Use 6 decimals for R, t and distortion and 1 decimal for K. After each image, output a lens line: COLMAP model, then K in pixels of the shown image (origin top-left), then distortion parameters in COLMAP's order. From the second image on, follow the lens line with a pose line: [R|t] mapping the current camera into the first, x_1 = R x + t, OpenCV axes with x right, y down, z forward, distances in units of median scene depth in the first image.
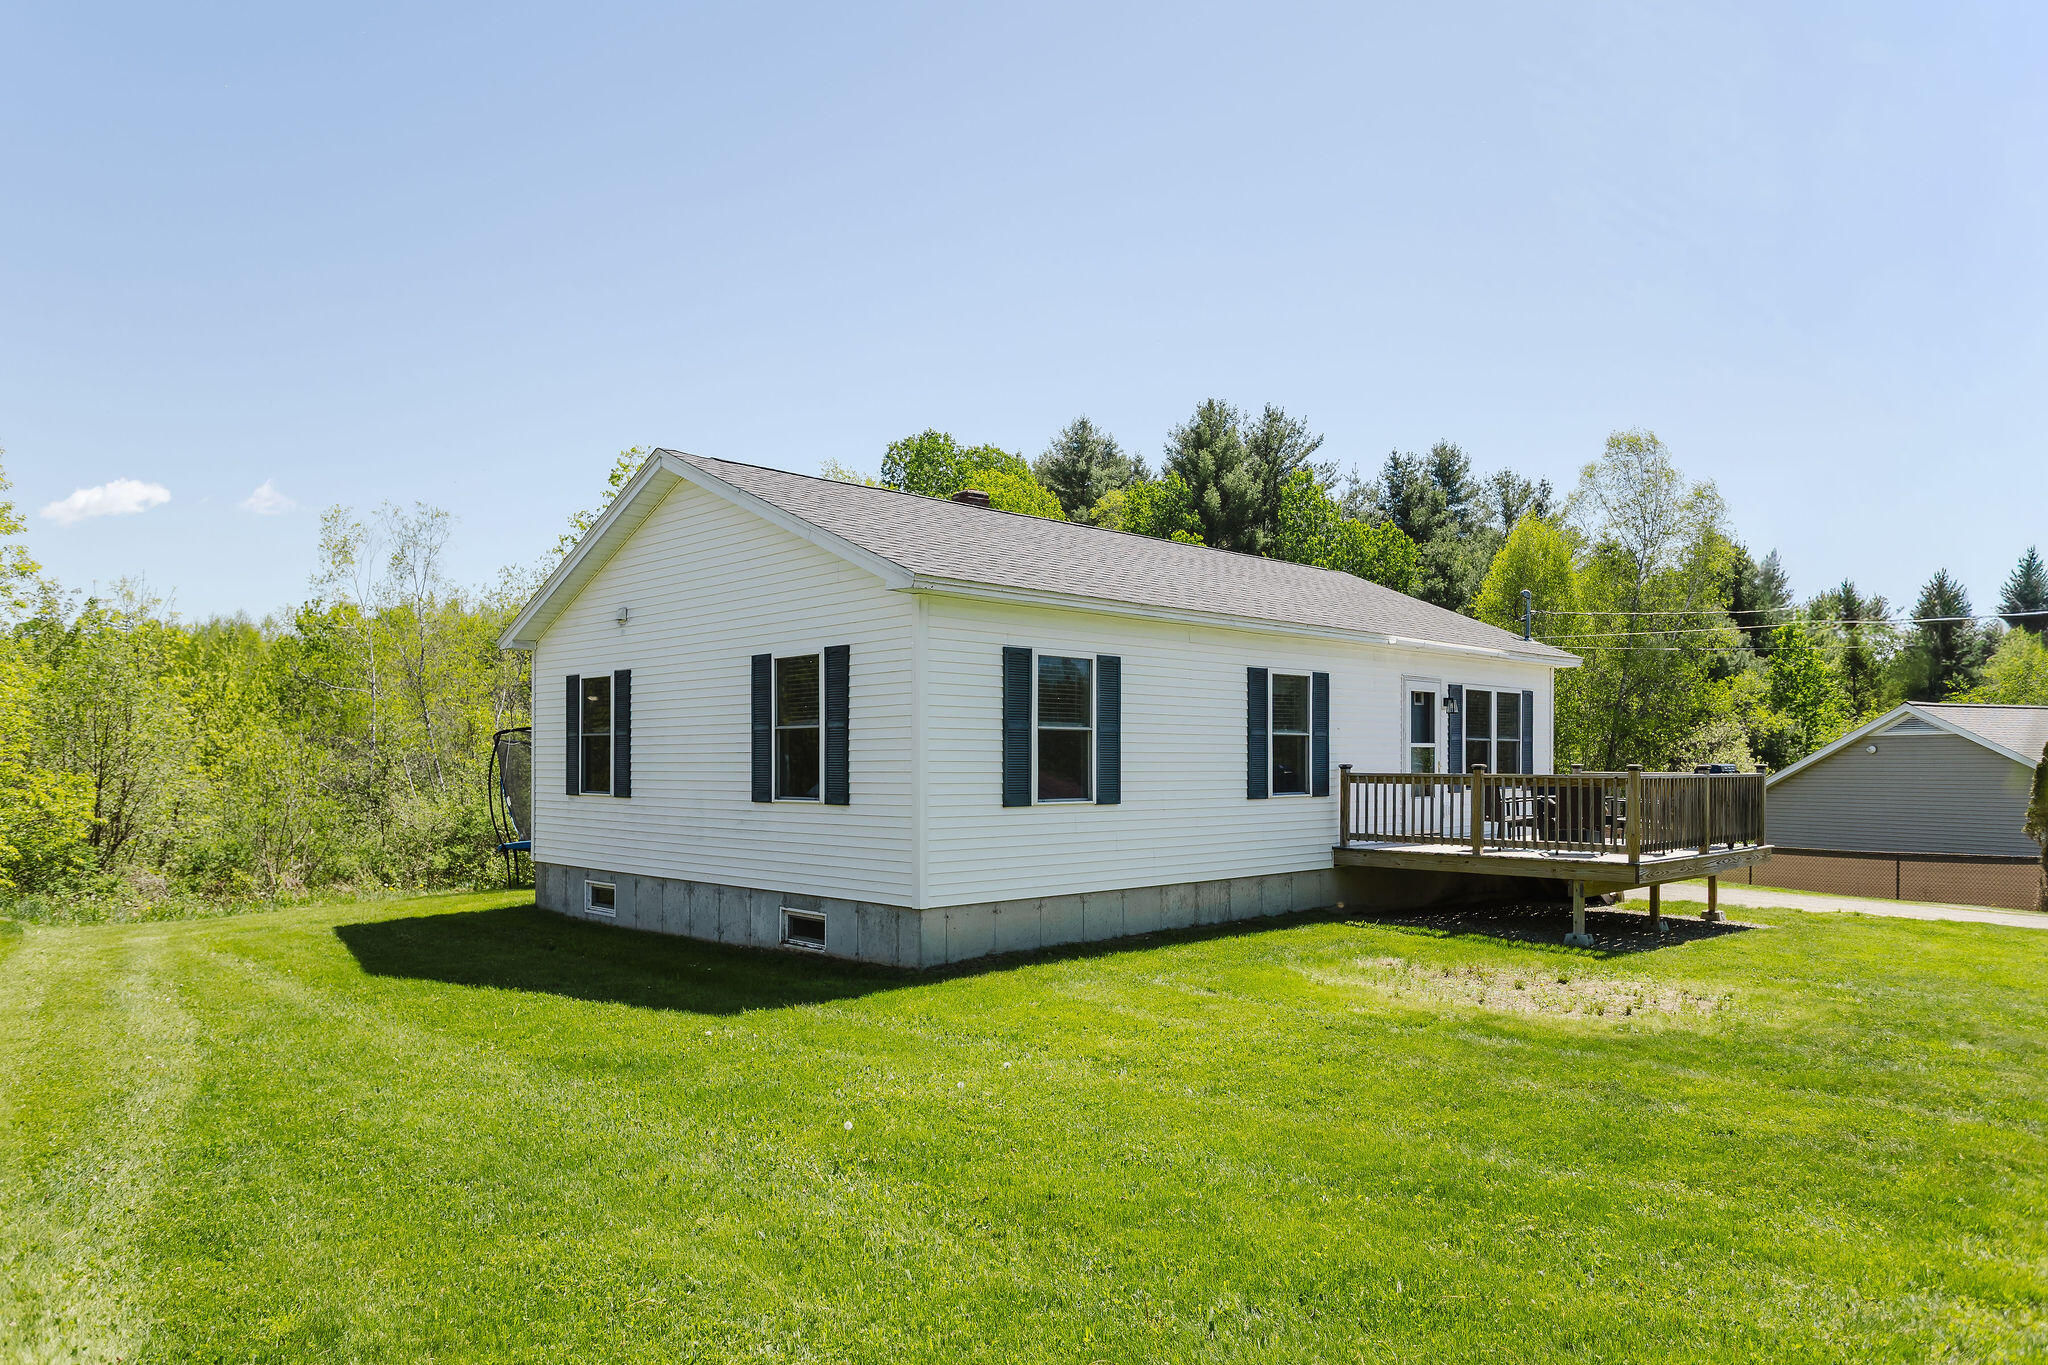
lens RADIAL K [[1226.1, 0, 1024.0], [0, 1226.1, 682.5], [0, 0, 1]] dist [-0.003057, -0.000279]
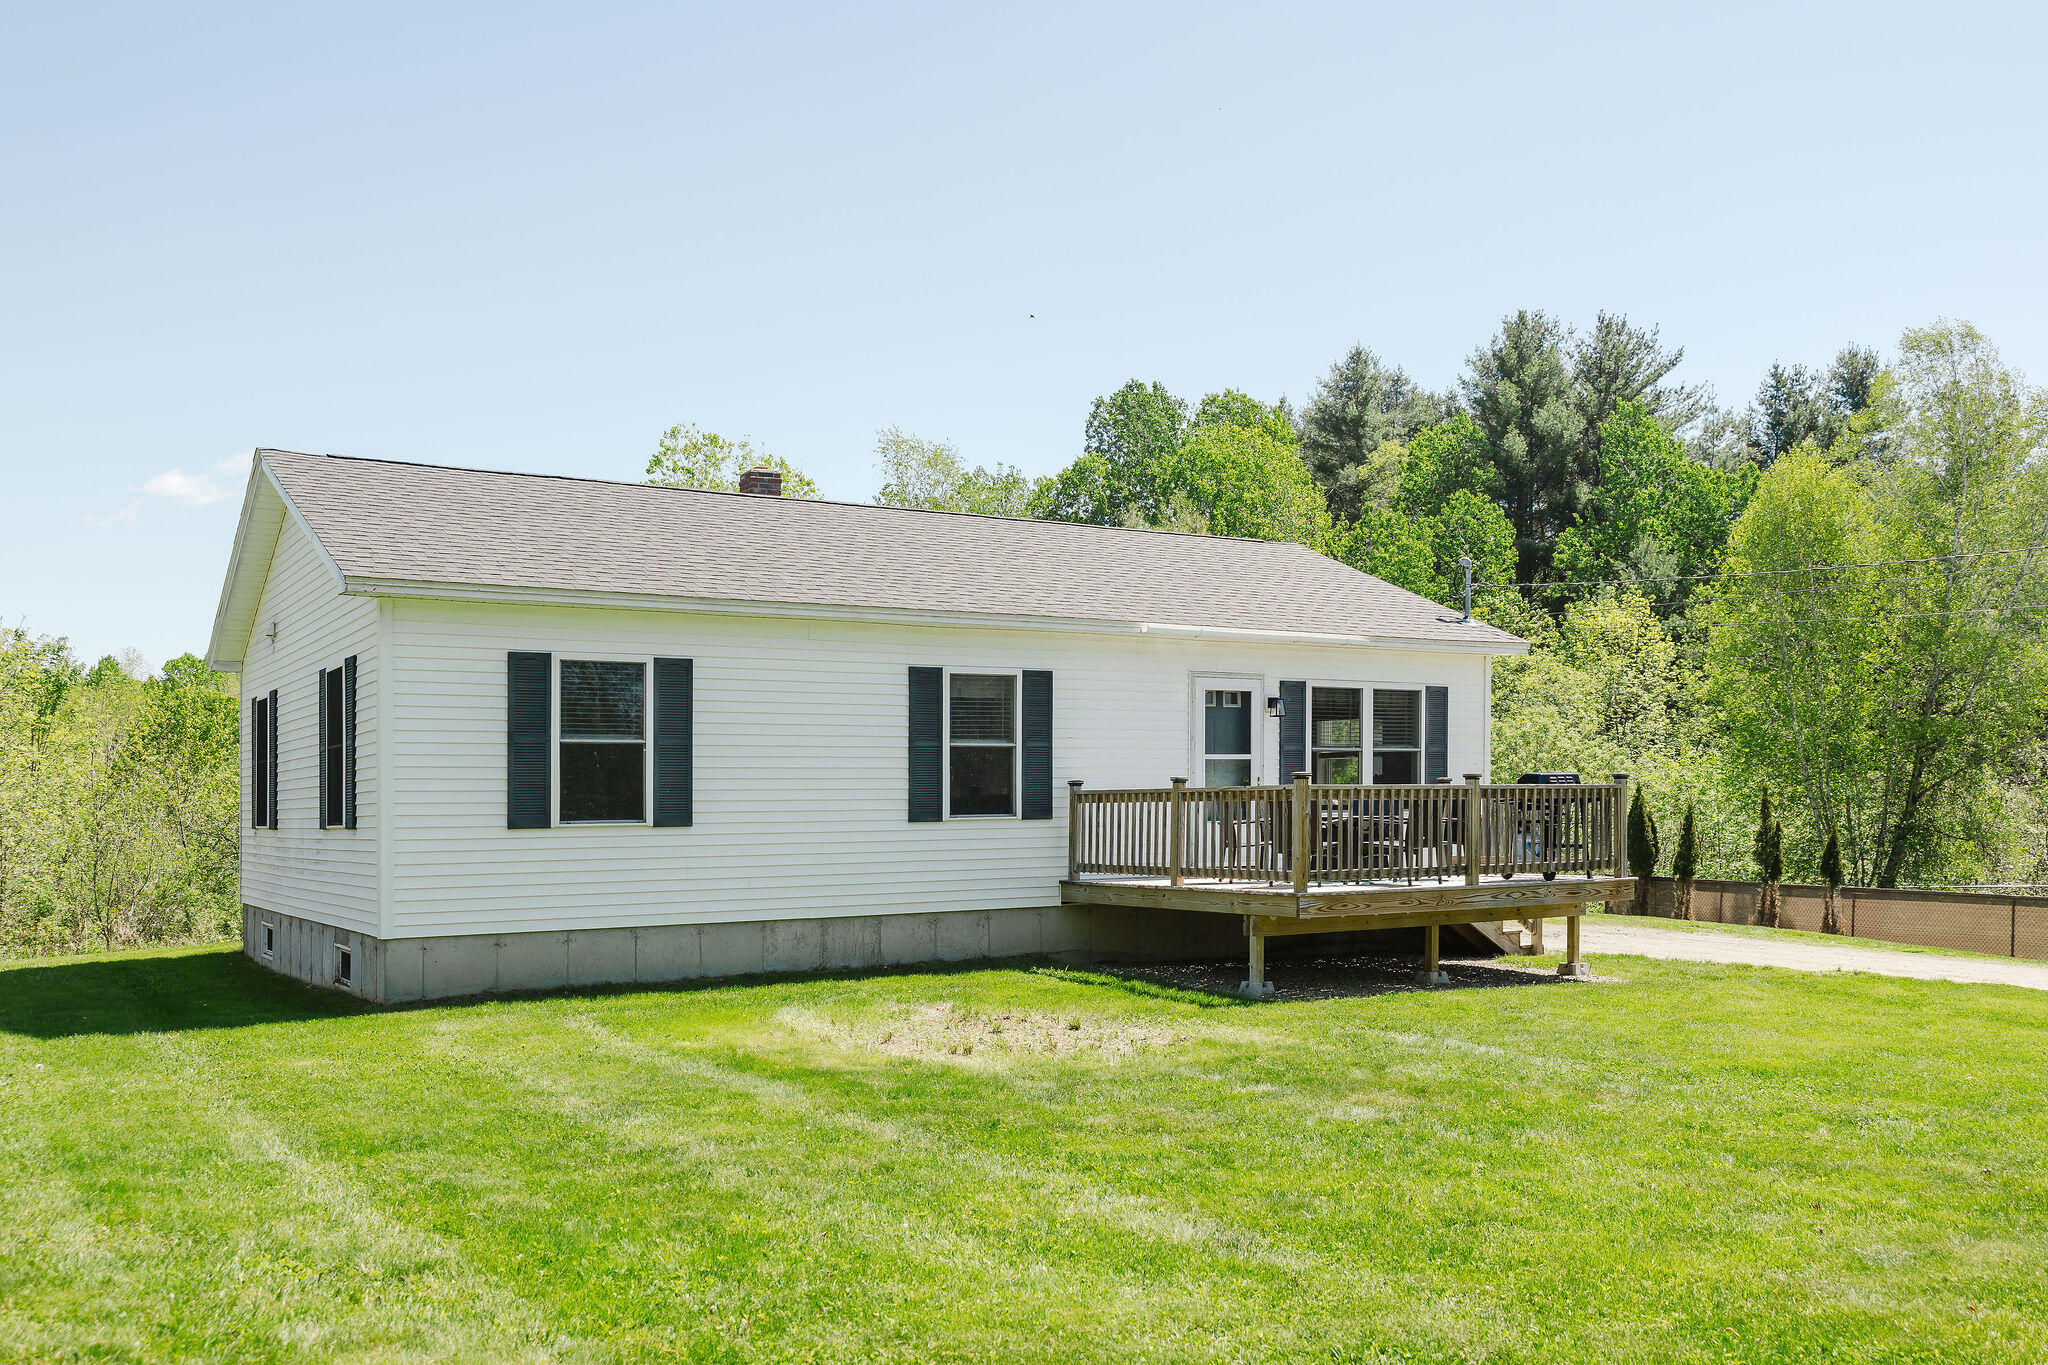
lens RADIAL K [[1583.0, 0, 1024.0], [0, 1583.0, 682.5], [0, 0, 1]] dist [0.012449, 0.001037]
pose [[0.981197, -0.027618, -0.191025, 0.384457], [0.025334, 0.999576, -0.014387, 0.013423], [0.191341, 0.009278, 0.981480, -0.048328]]
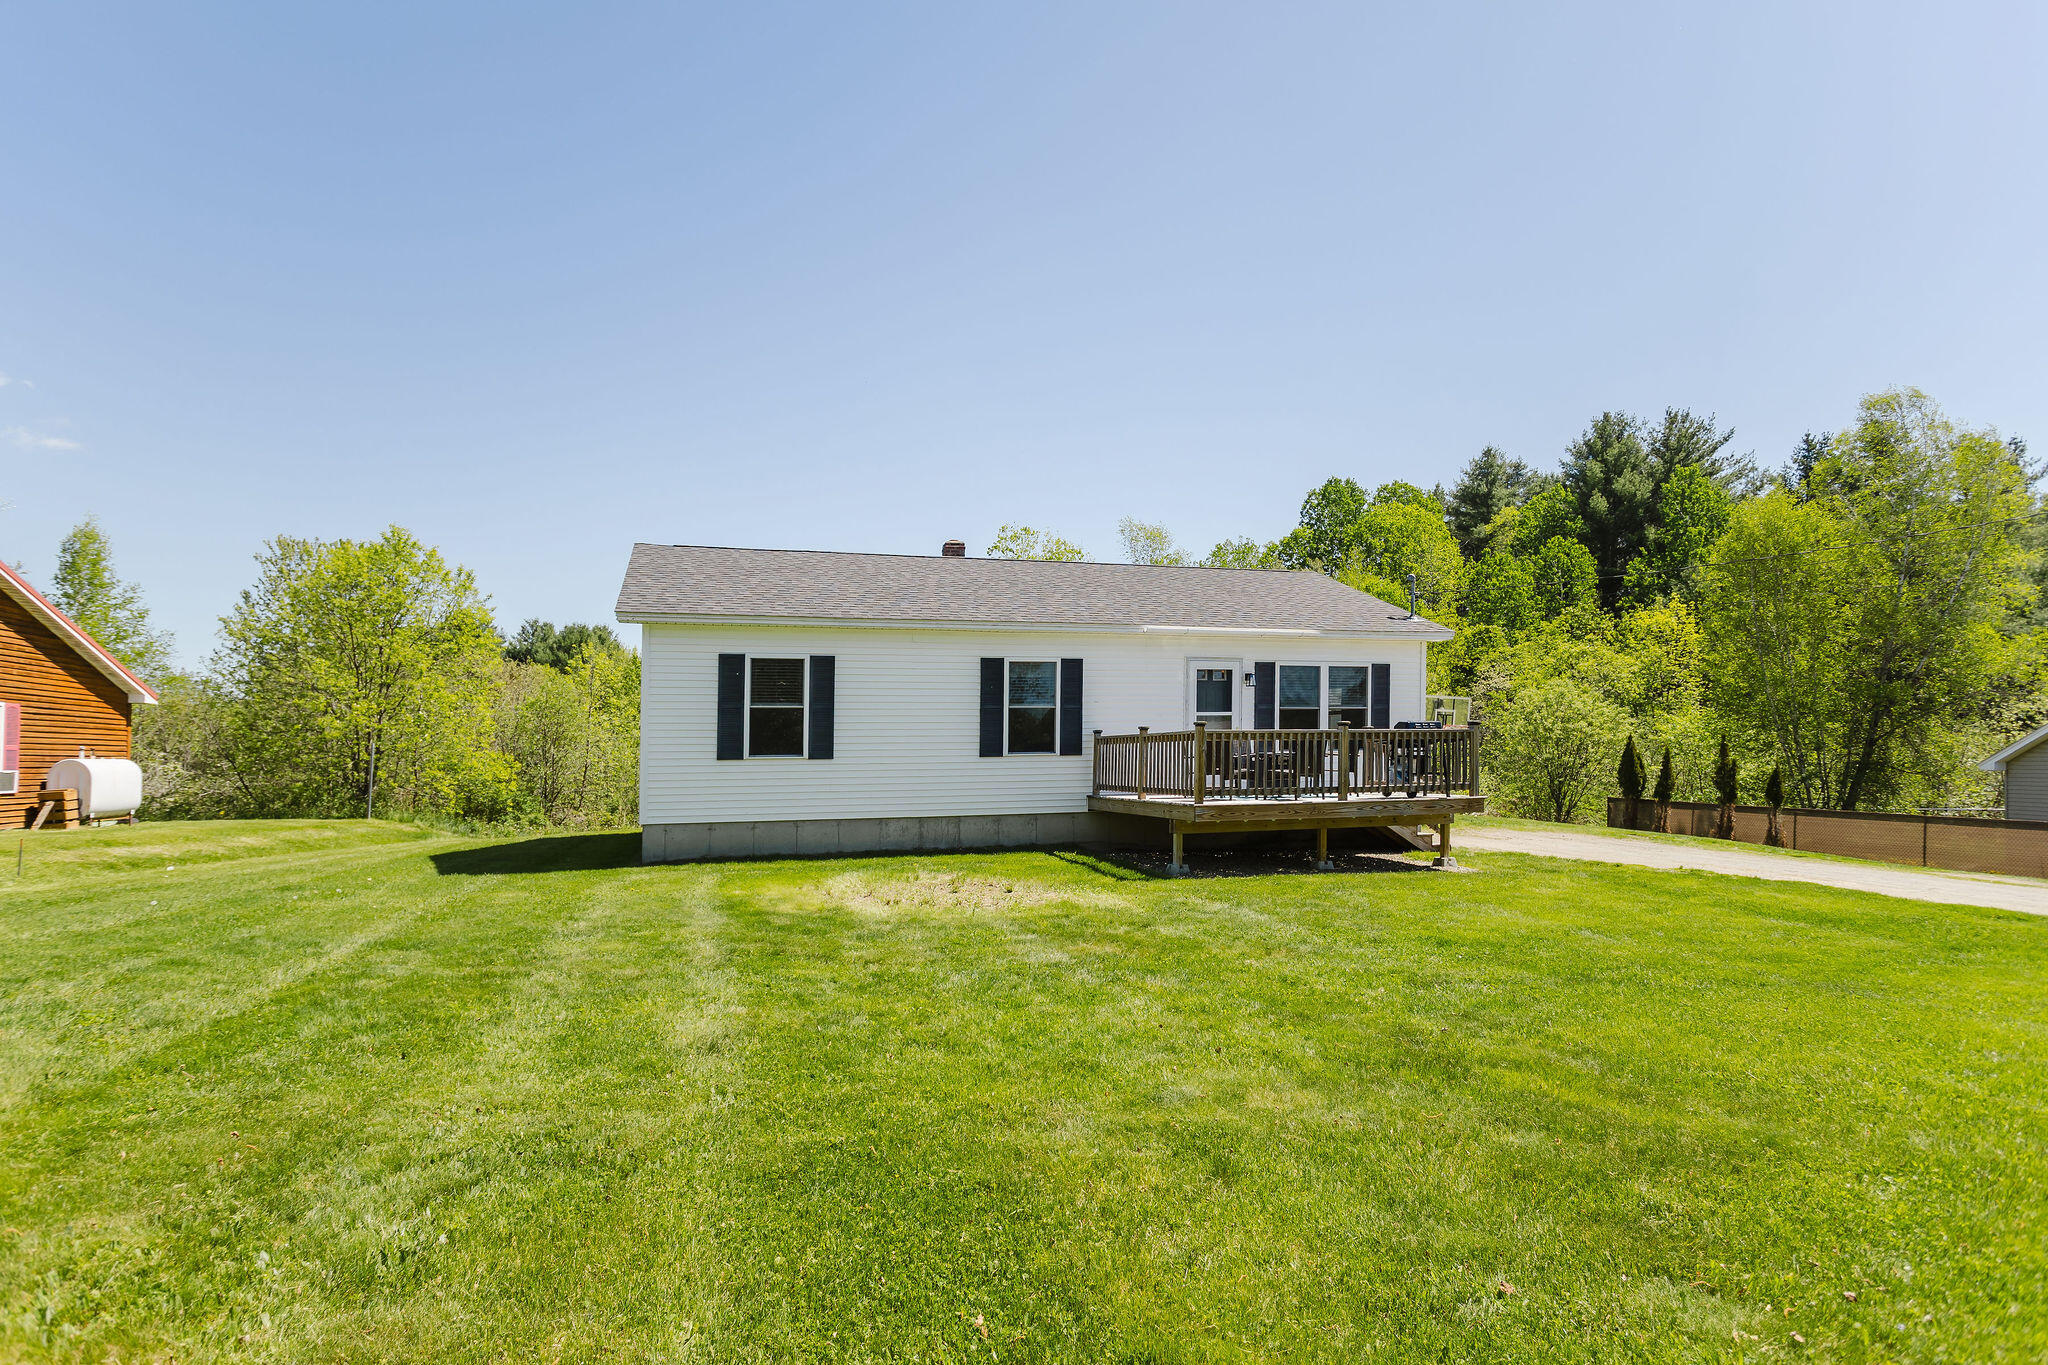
lens RADIAL K [[962.0, 0, 1024.0], [0, 962.0, 682.5], [0, 0, 1]] dist [-0.000628, 0.000267]
pose [[0.899254, -0.046009, -0.435001, 0.555741], [0.042297, 0.998939, -0.018218, 0.029057], [0.435377, -0.002017, 0.900246, 0.066396]]
